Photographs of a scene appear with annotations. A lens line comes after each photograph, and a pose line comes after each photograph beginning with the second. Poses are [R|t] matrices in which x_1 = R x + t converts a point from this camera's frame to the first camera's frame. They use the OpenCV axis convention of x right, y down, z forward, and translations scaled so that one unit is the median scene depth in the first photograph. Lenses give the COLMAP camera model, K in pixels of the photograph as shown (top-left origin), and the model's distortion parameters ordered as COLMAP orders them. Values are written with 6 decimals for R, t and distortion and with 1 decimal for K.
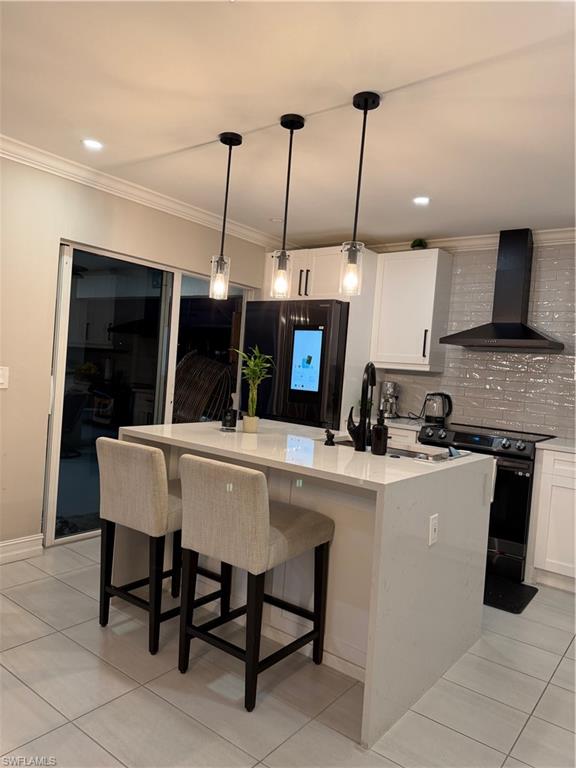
lens RADIAL K [[547.0, 0, 289.0], [0, 547.0, 379.5], [0, 0, 1]] dist [0.085072, -0.107163]
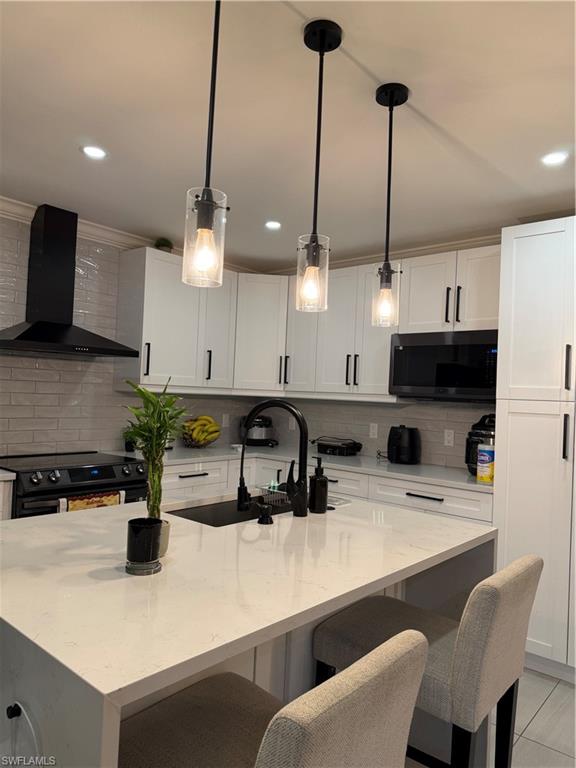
lens RADIAL K [[541.1, 0, 296.4], [0, 541.1, 383.8], [0, 0, 1]] dist [0.079365, -0.103717]
pose [[0.040994, -0.052582, 0.997775, -0.453133], [-0.016800, 0.998437, 0.053307, -0.070094], [-0.999018, -0.018948, 0.040046, 0.699305]]
